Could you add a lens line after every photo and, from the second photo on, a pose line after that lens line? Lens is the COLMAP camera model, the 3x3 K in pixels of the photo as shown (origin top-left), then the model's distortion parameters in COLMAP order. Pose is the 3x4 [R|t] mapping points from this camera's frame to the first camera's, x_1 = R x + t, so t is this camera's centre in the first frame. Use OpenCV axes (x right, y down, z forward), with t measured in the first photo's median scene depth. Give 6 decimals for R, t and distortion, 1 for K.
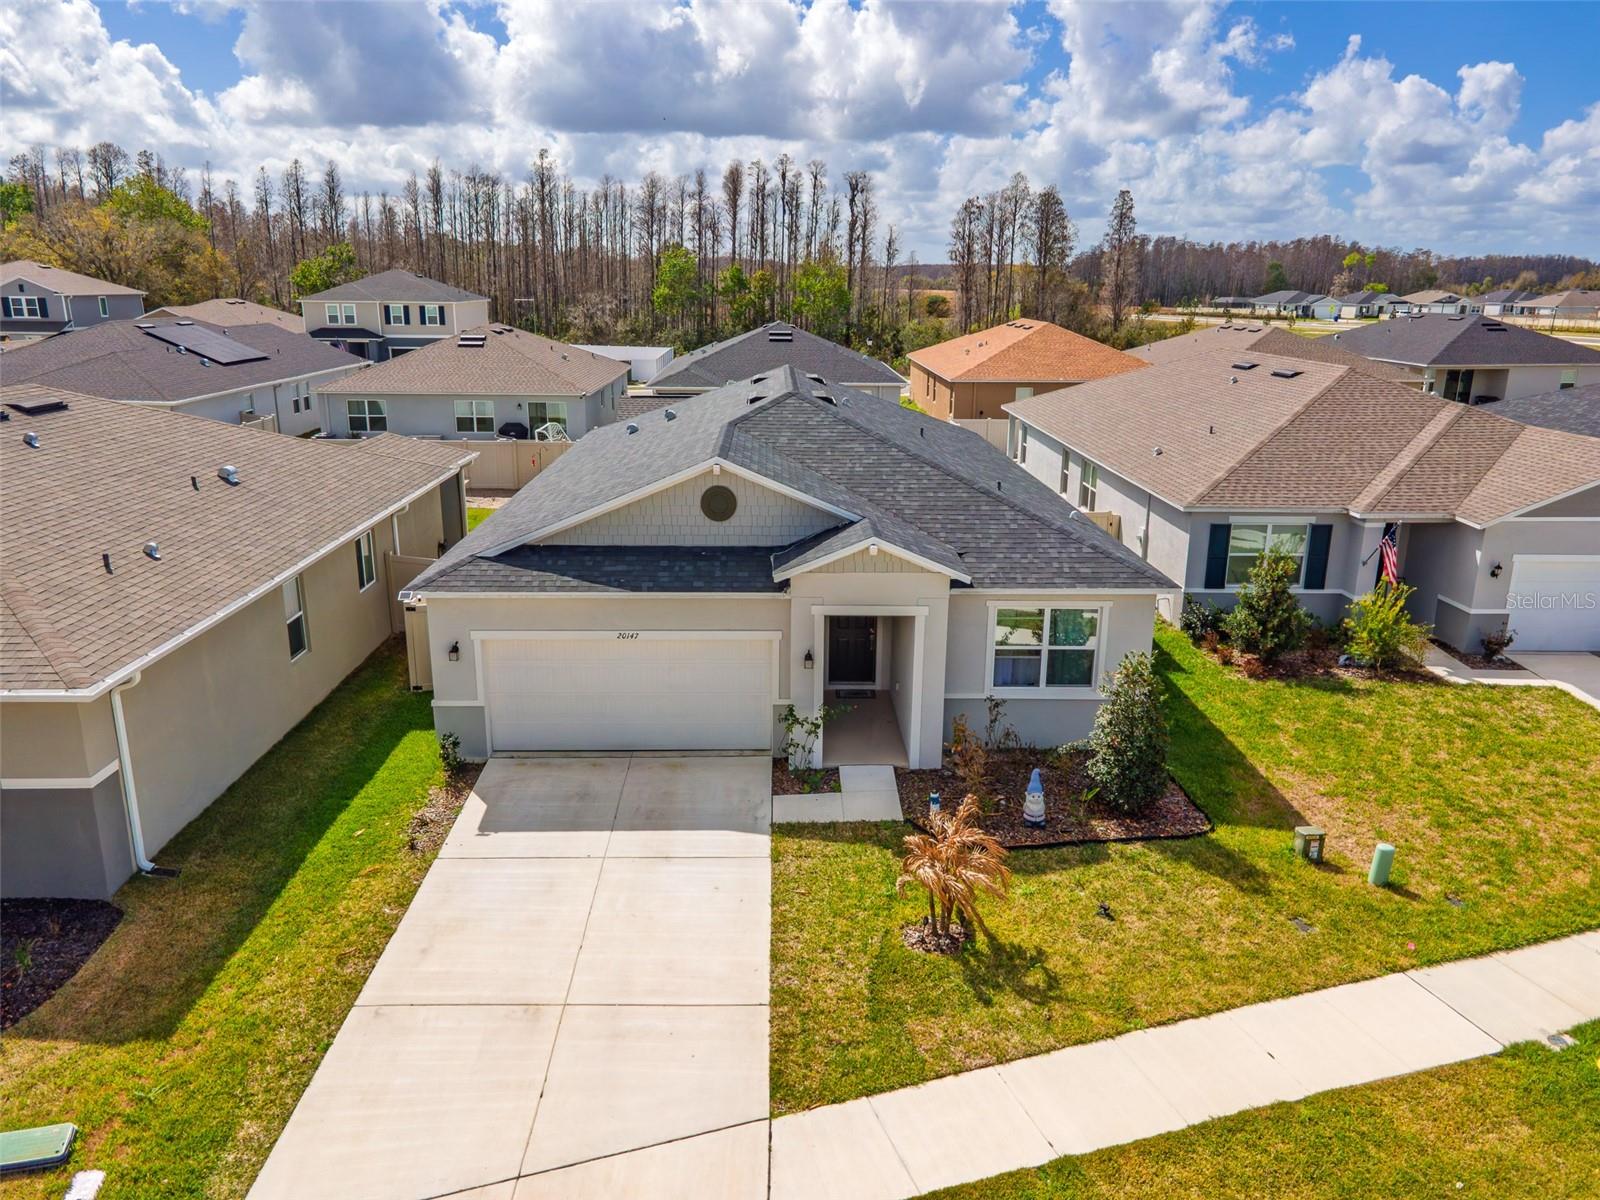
lens RADIAL K [[1164.5, 0, 800.0], [0, 1164.5, 600.0], [0, 0, 1]] dist [0.044869, 0.002057]
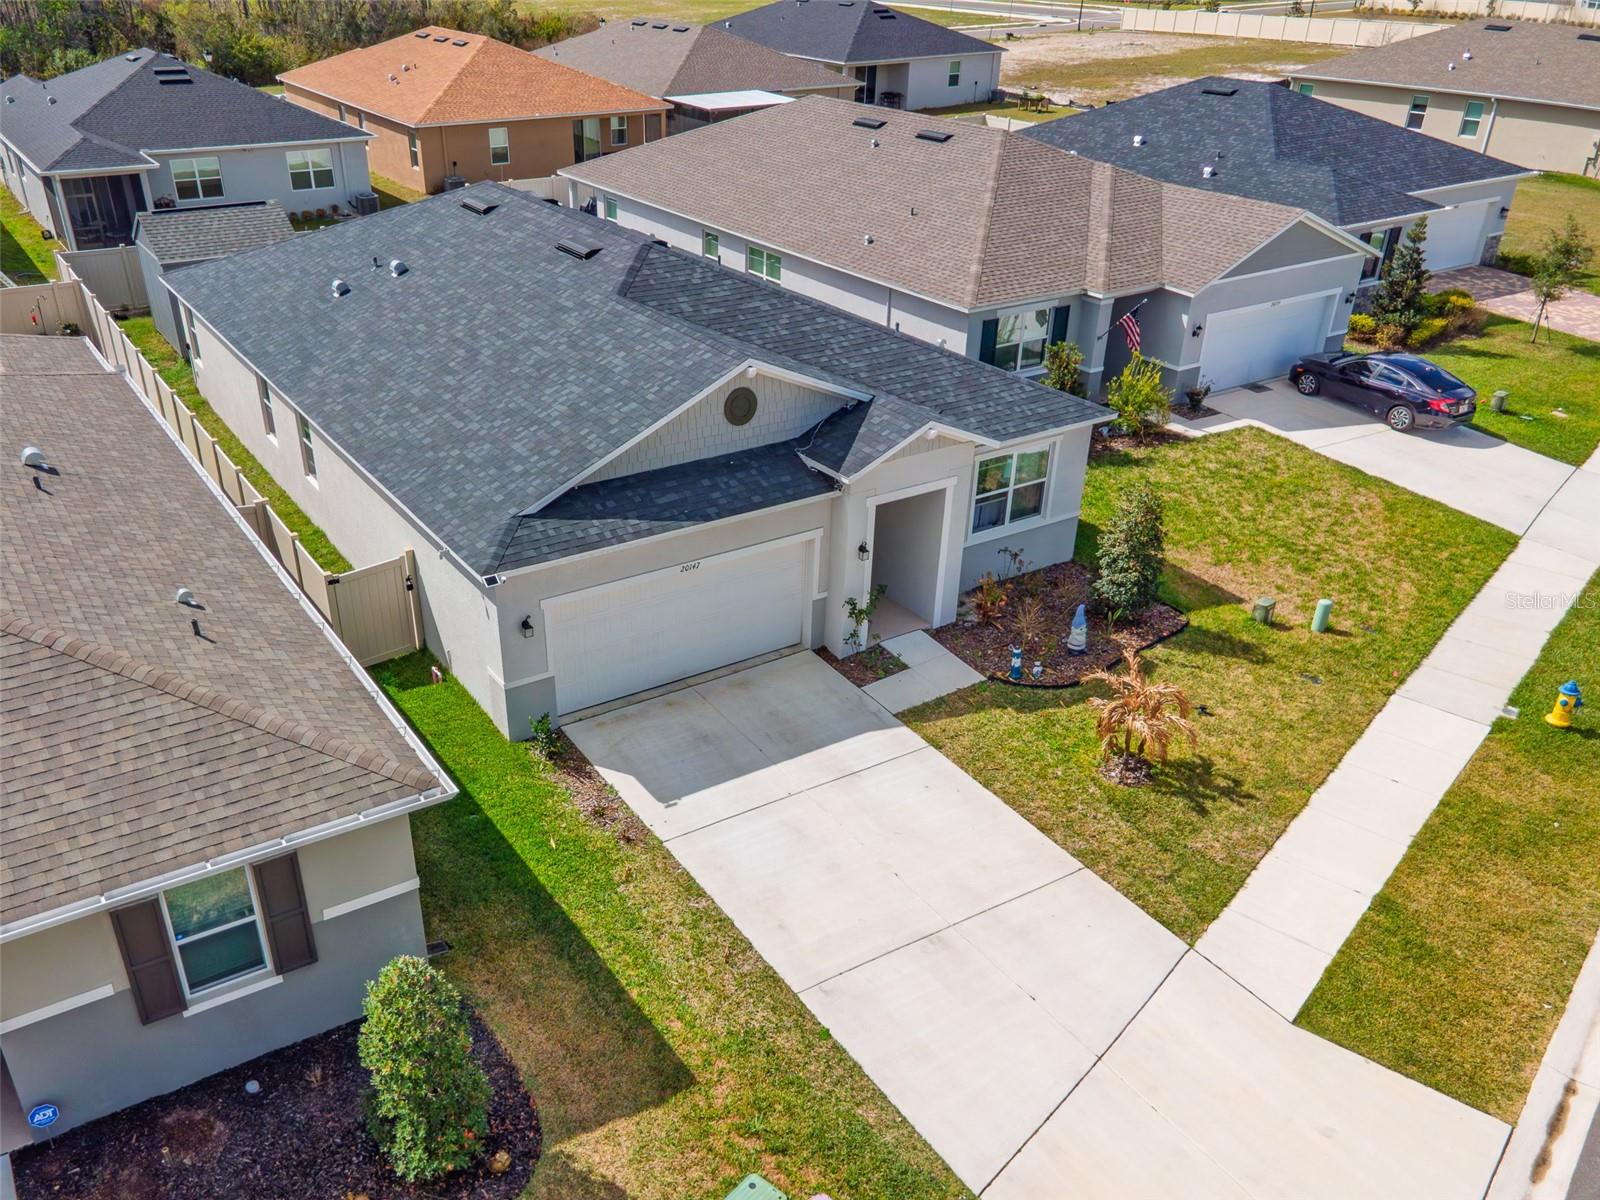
lens RADIAL K [[1313.0, 0, 707.3], [0, 1313.0, 691.2], [0, 0, 1]] dist [0.041663, 0.000382]
pose [[0.866019, -0.264111, 0.424566, -0.628658], [0.142062, 0.944088, 0.297516, -0.193363], [-0.479405, -0.197340, 0.855119, 0.064654]]
